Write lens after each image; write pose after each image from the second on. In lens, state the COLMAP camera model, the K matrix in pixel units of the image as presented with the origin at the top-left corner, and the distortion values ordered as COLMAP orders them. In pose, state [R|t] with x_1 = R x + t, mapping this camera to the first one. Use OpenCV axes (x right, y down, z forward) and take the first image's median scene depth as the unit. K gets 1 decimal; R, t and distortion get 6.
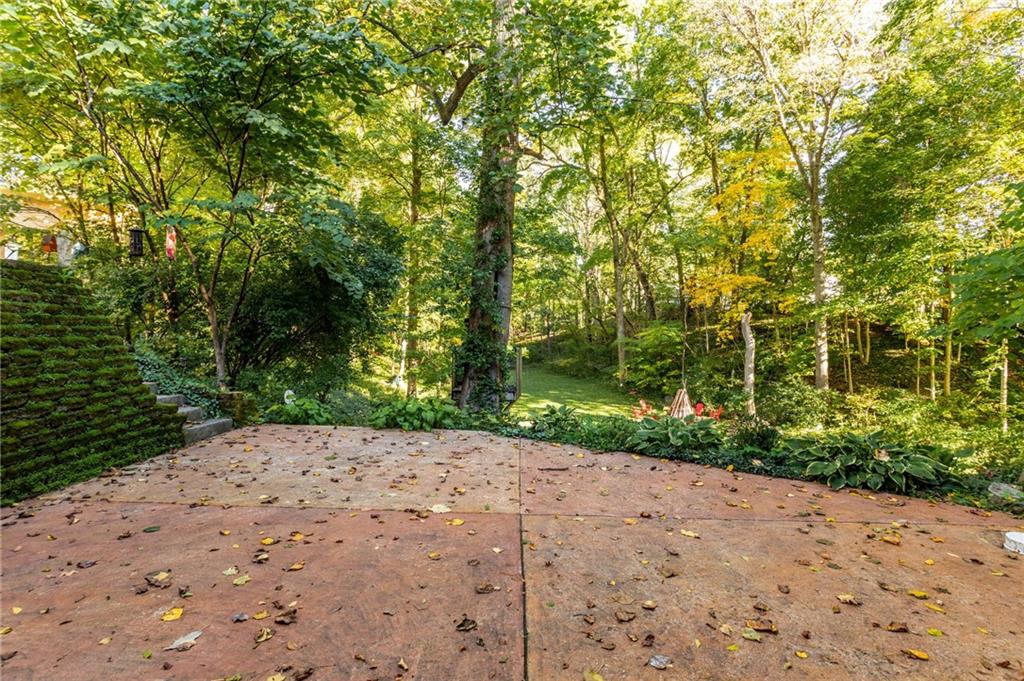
lens RADIAL K [[506.1, 0, 514.7], [0, 506.1, 322.4], [0, 0, 1]] dist [-0.001729, 0.000535]
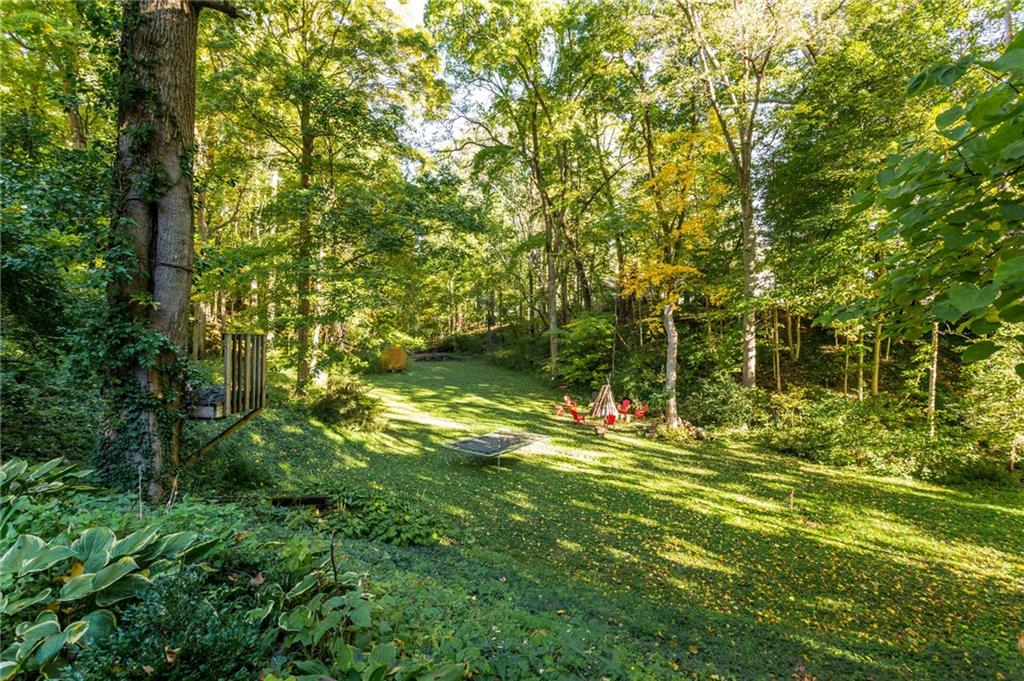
lens RADIAL K [[497.2, 0, 512.0], [0, 497.2, 322.6], [0, 0, 1]] dist [0.001713, 0.000421]
pose [[0.997121, 0.016887, 0.073917, 0.096659], [-0.018258, 0.999673, 0.017921, 0.003724], [-0.073590, -0.019219, 0.997103, 0.111304]]
